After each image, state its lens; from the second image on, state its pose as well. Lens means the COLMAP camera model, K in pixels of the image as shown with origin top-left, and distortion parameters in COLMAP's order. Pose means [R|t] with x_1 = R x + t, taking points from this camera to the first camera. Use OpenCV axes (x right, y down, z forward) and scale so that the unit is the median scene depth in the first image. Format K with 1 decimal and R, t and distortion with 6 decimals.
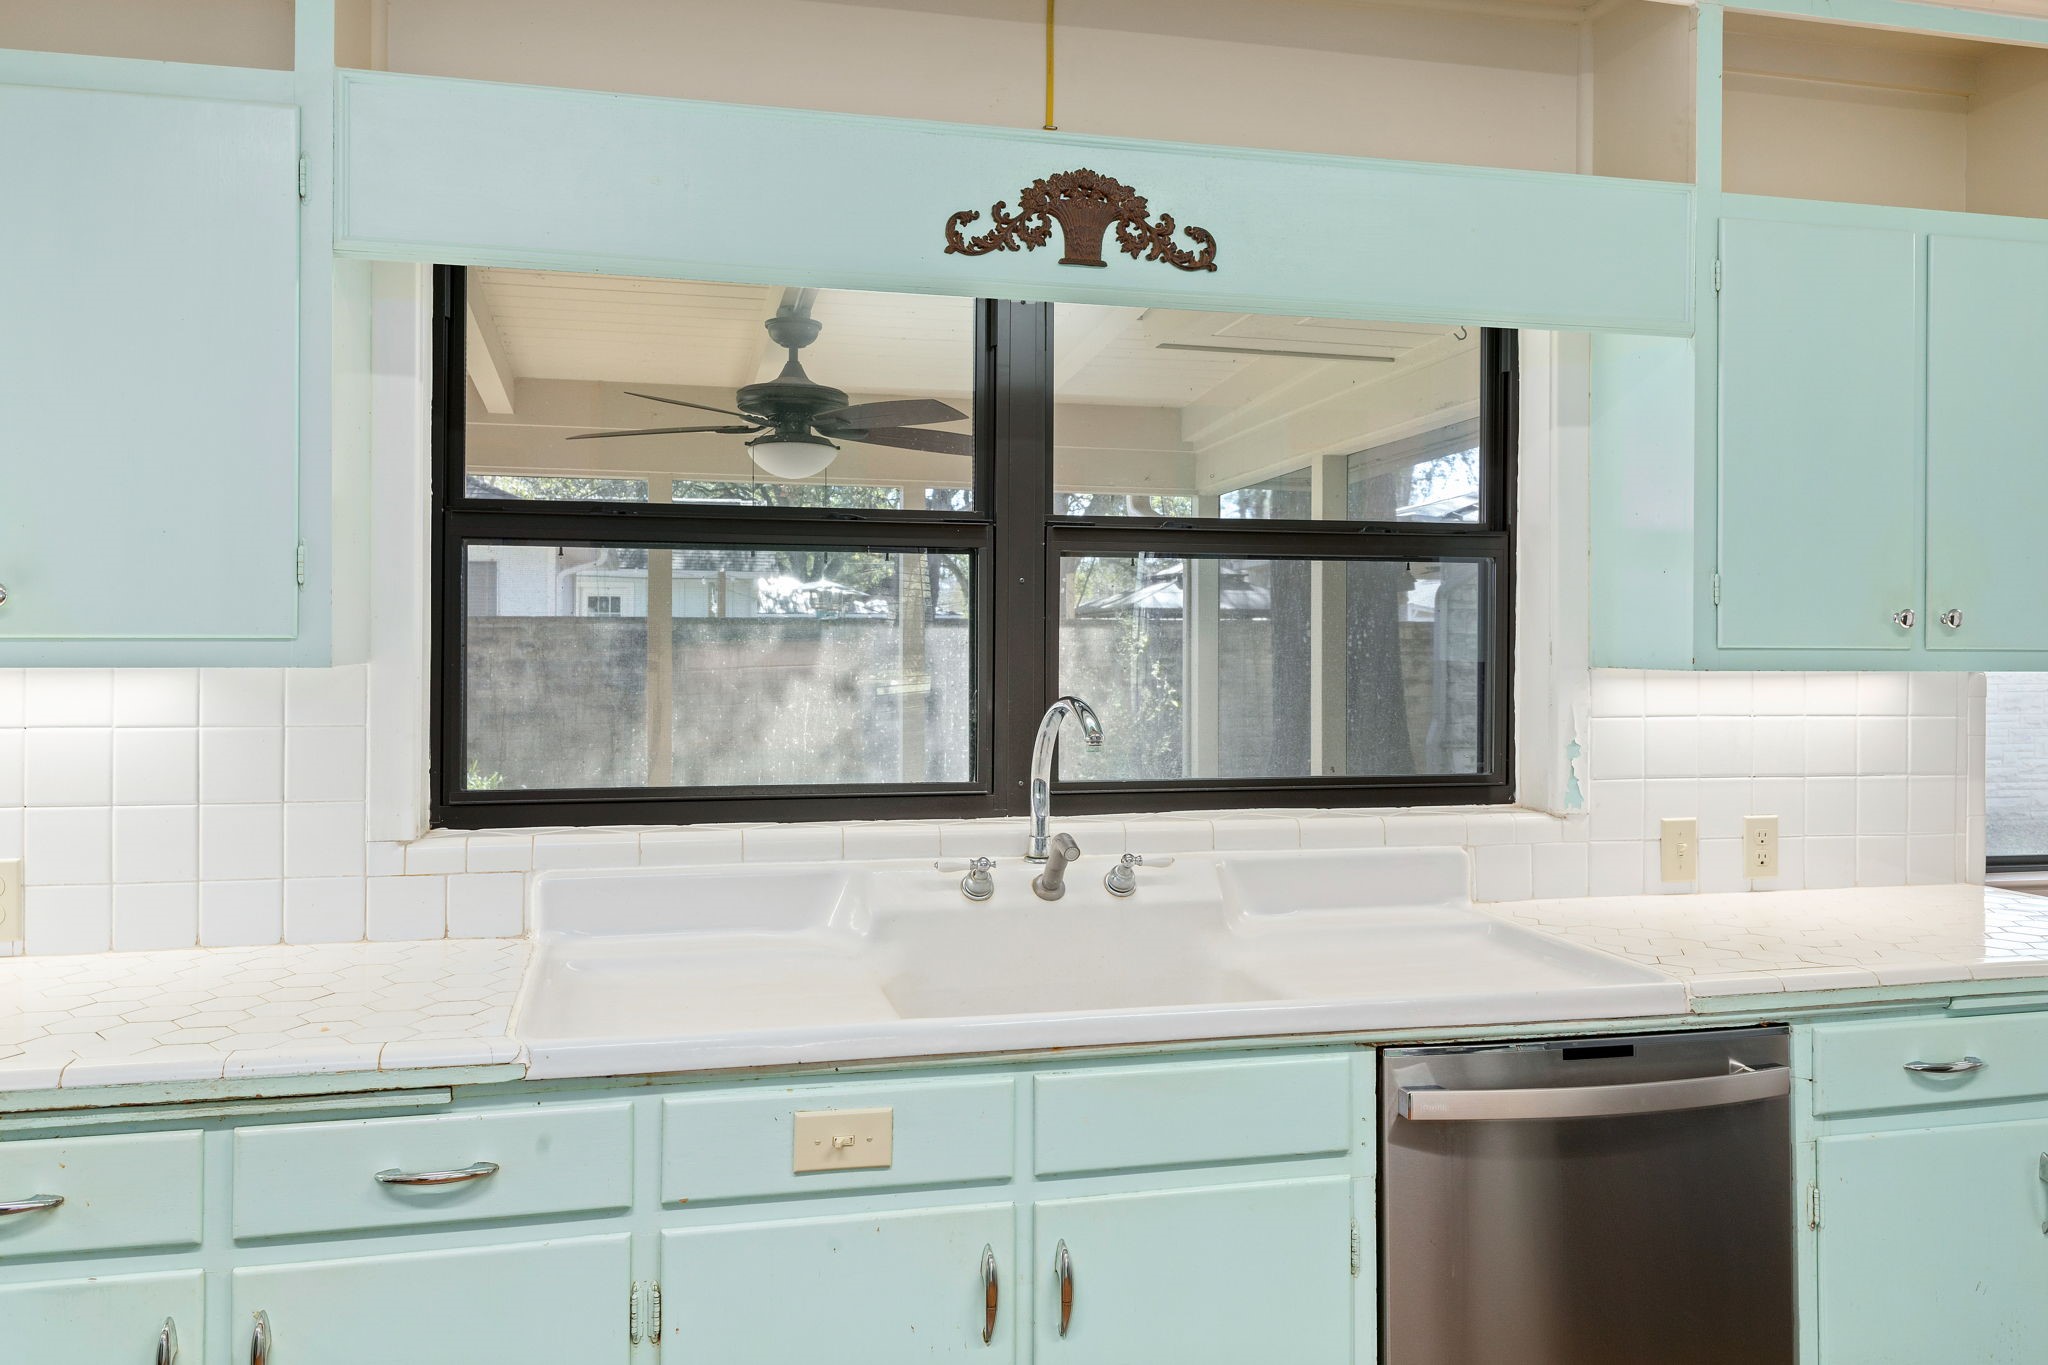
lens RADIAL K [[1577.7, 0, 1013.2], [0, 1577.7, 639.4], [0, 0, 1]] dist [0.014558, -0.005698]
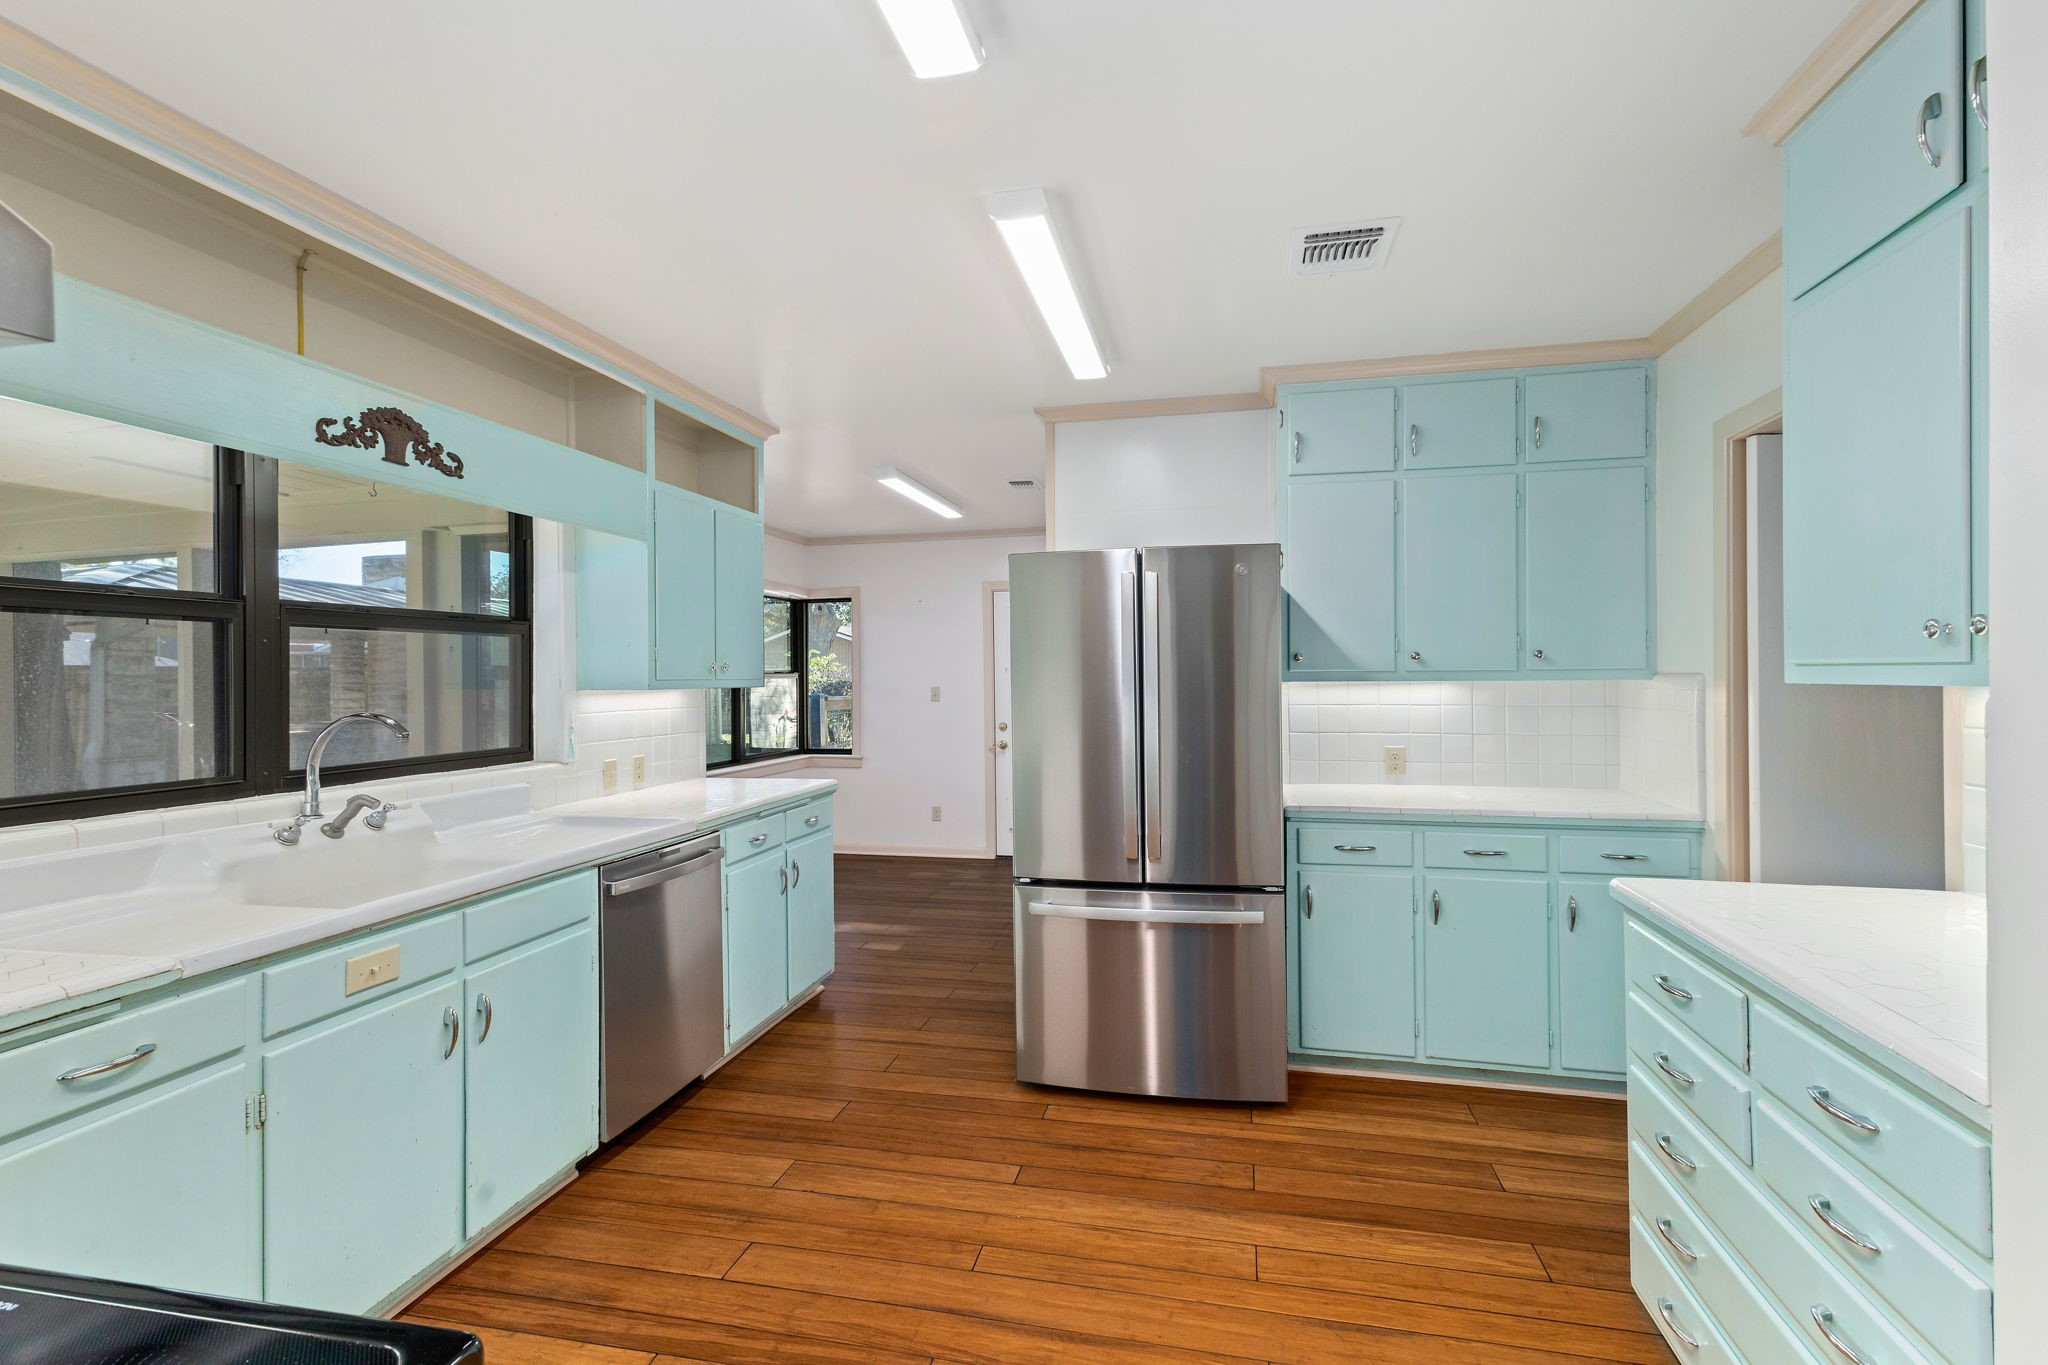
lens RADIAL K [[920.8, 0, 1035.0], [0, 920.8, 663.7], [0, 0, 1]] dist [-0.004513, -0.001913]
pose [[0.437673, 0.003184, 0.899128, -0.545920], [0.008513, 0.999934, -0.007685, -0.002334], [-0.899094, 0.011017, 0.437617, -0.072371]]
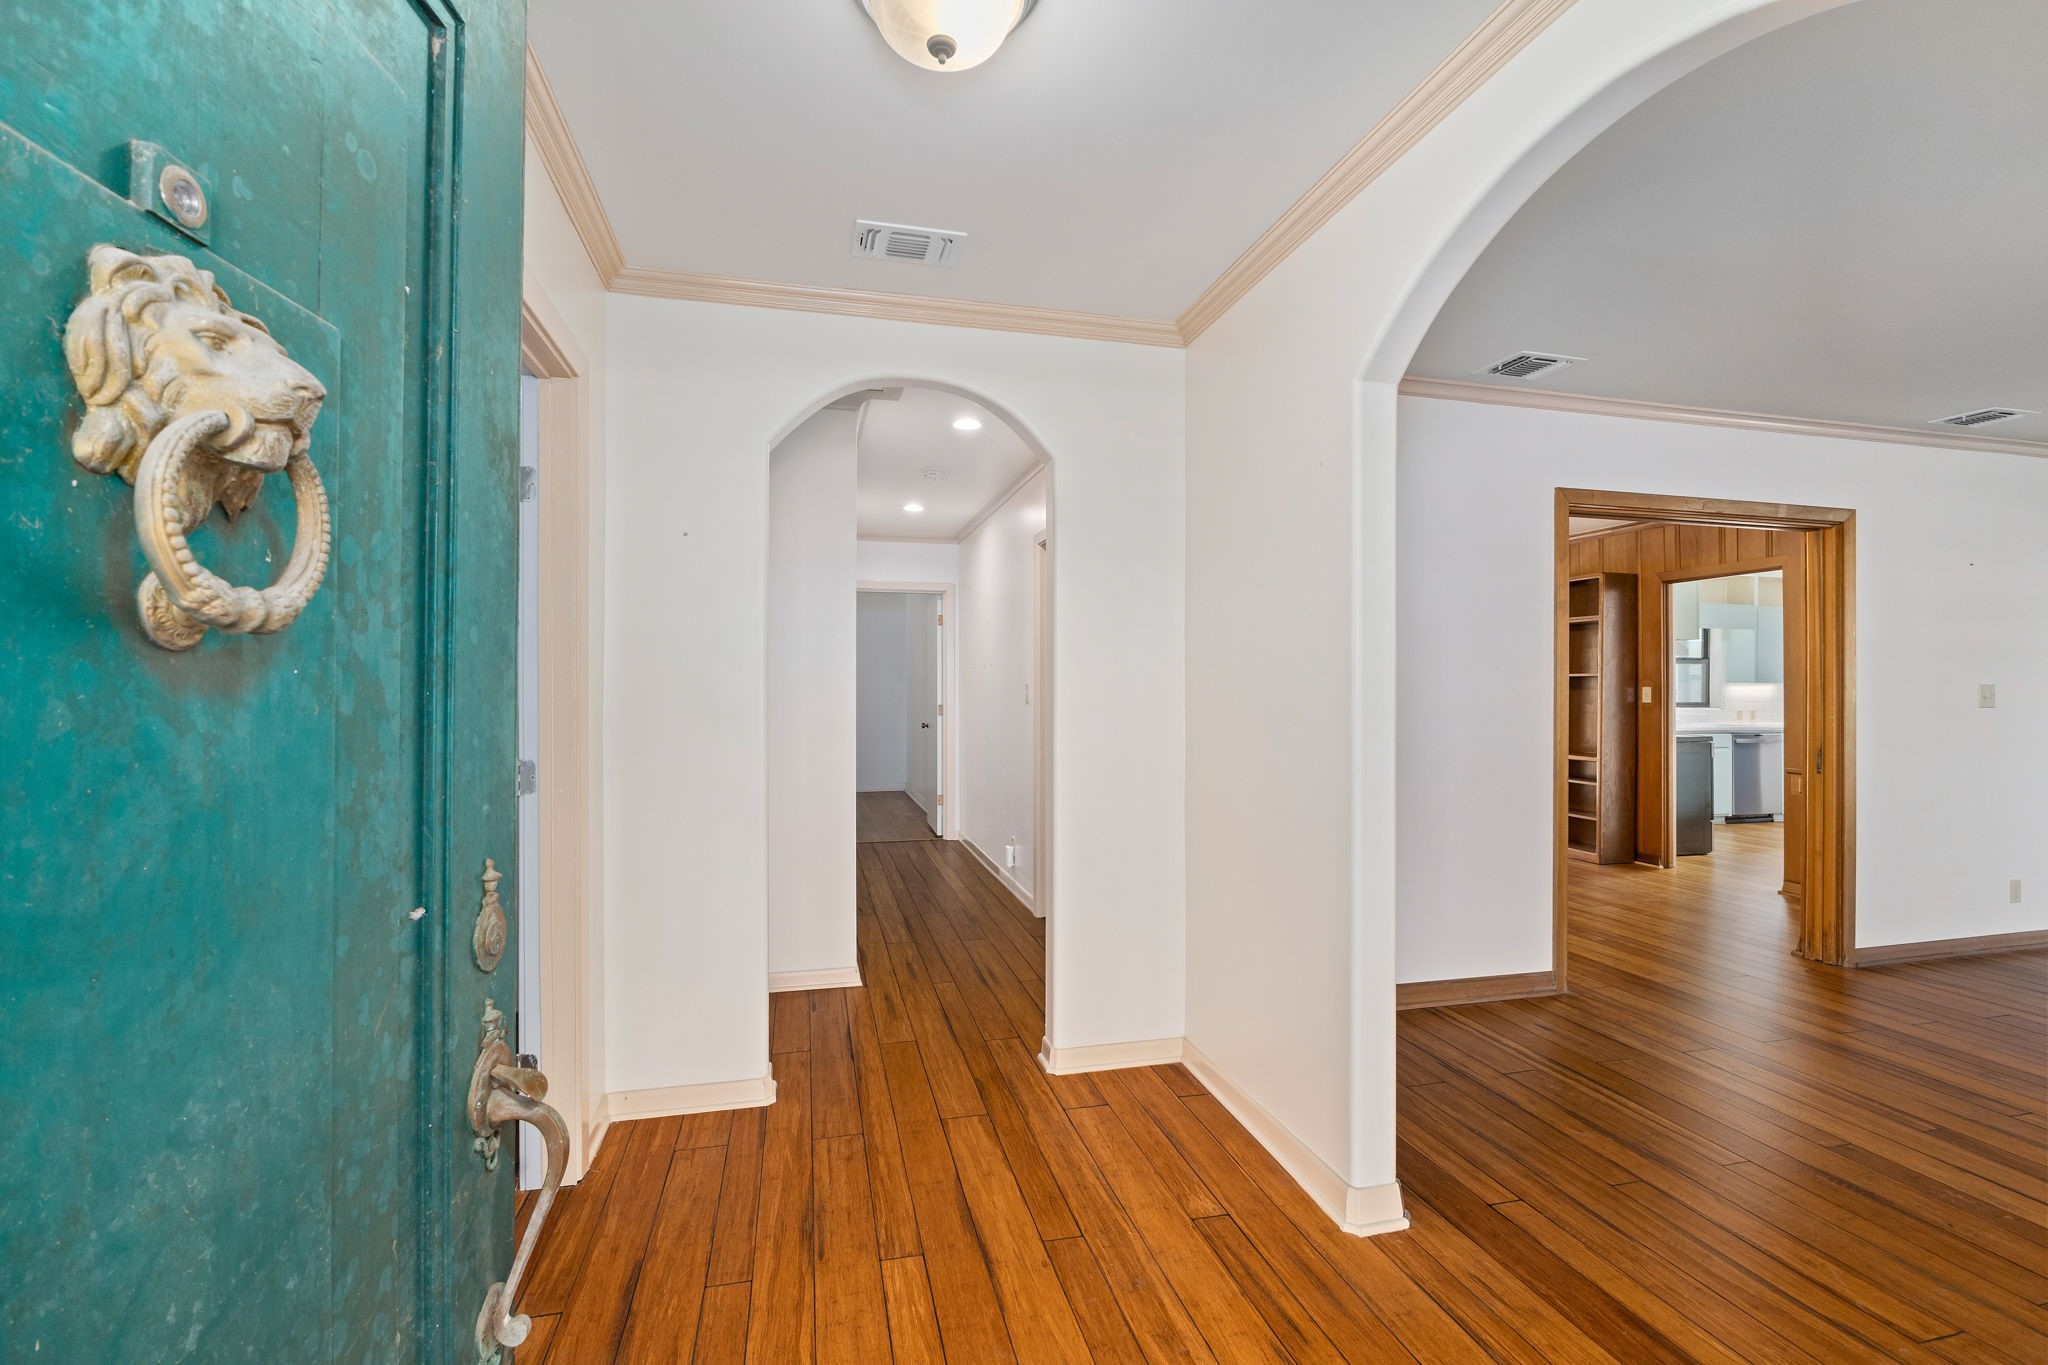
lens RADIAL K [[920.8, 0, 1031.1], [0, 920.8, 687.5], [0, 0, 1]] dist [-0.004513, -0.001913]
pose [[0.999613, -0.005497, 0.027279, -2.714425], [0.005555, 0.999982, -0.002037, 0.033808], [-0.027267, 0.002188, 0.999626, -2.727666]]
